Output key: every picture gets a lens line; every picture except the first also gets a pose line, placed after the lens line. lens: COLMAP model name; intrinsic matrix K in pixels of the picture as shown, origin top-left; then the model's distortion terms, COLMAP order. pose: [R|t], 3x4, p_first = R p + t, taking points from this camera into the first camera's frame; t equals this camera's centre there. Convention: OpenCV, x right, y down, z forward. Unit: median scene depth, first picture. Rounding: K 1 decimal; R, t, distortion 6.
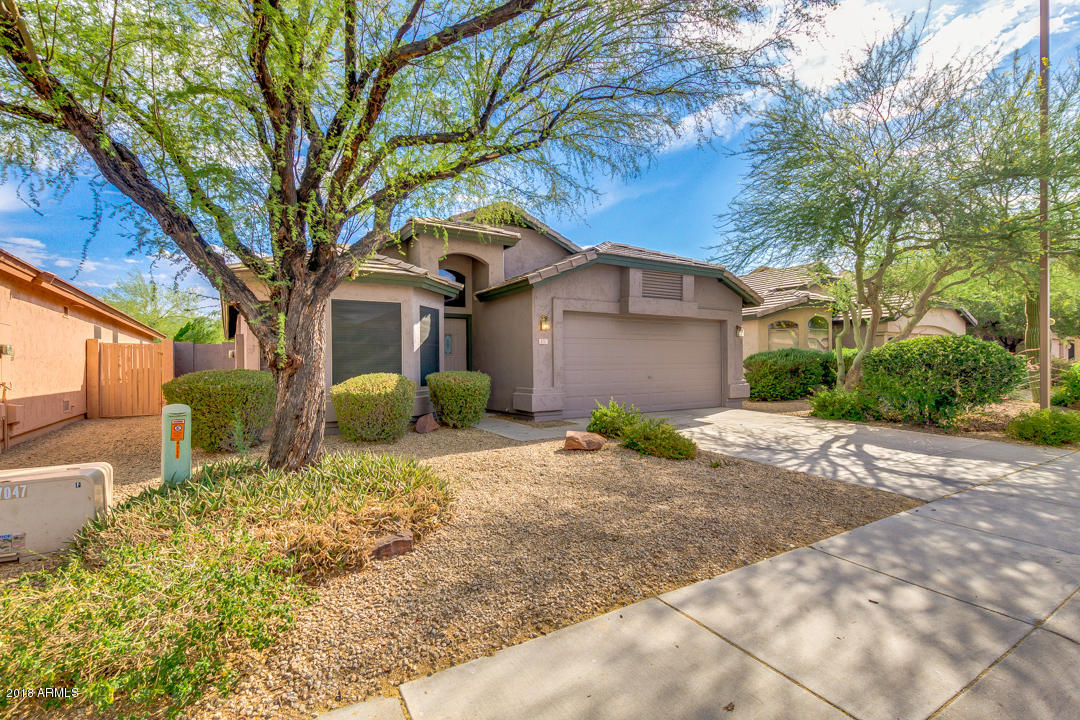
lens RADIAL K [[503.1, 0, 544.0], [0, 503.1, 359.6], [0, 0, 1]] dist [0.005636, 0.000560]
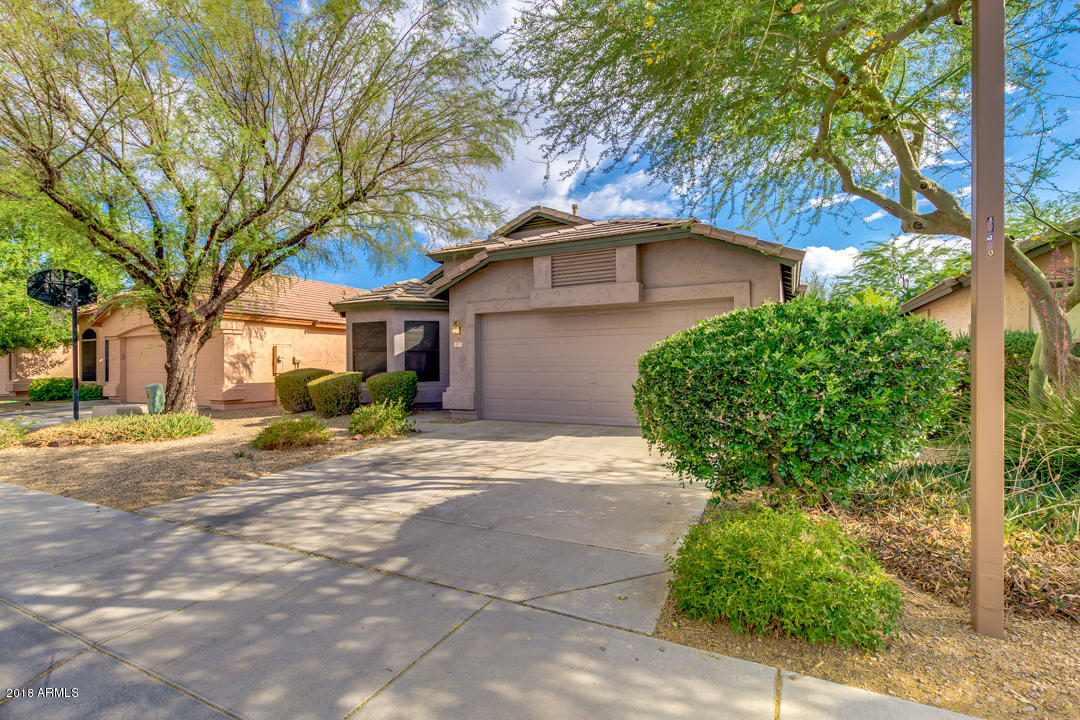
lens RADIAL K [[503.1, 0, 546.4], [0, 503.1, 362.9], [0, 0, 1]] dist [0.005636, 0.000560]
pose [[0.517257, 0.002137, -0.855828, 0.949197], [0.009729, 0.999918, 0.008378, -0.003685], [0.855775, -0.012660, 0.517193, 0.560773]]
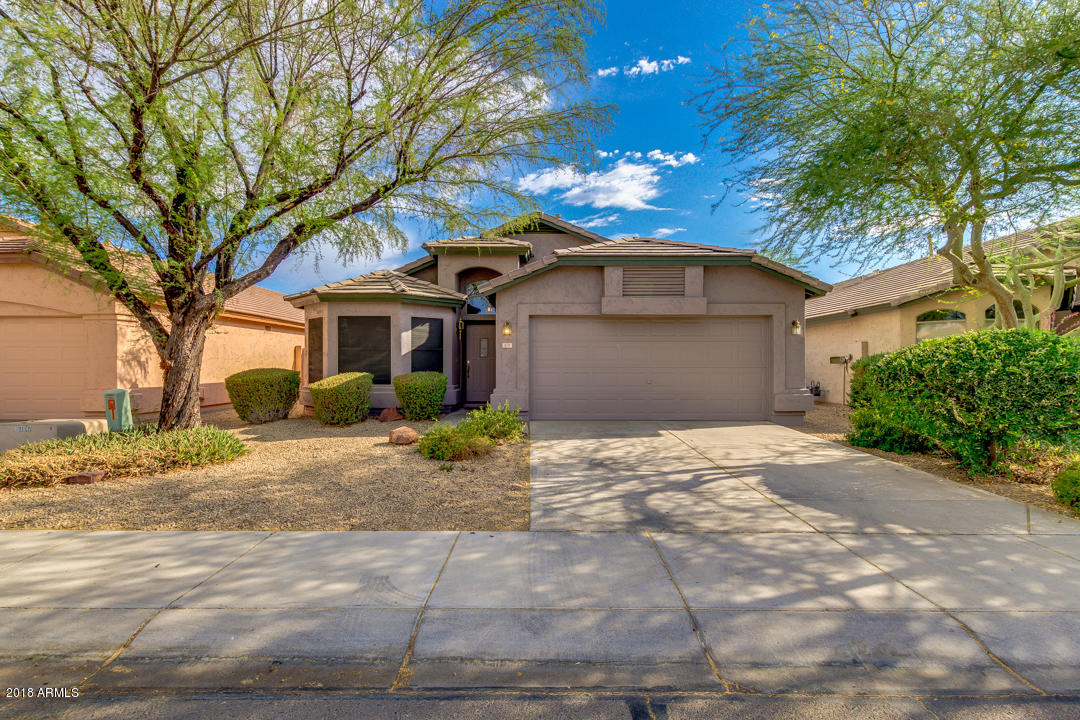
lens RADIAL K [[503.1, 0, 541.8], [0, 503.1, 363.8], [0, 0, 1]] dist [0.005636, 0.000560]
pose [[0.843934, 0.010073, -0.536352, 0.585718], [-0.004906, 0.999927, 0.011060, -0.008543], [0.536424, -0.006703, 0.843922, 0.133486]]
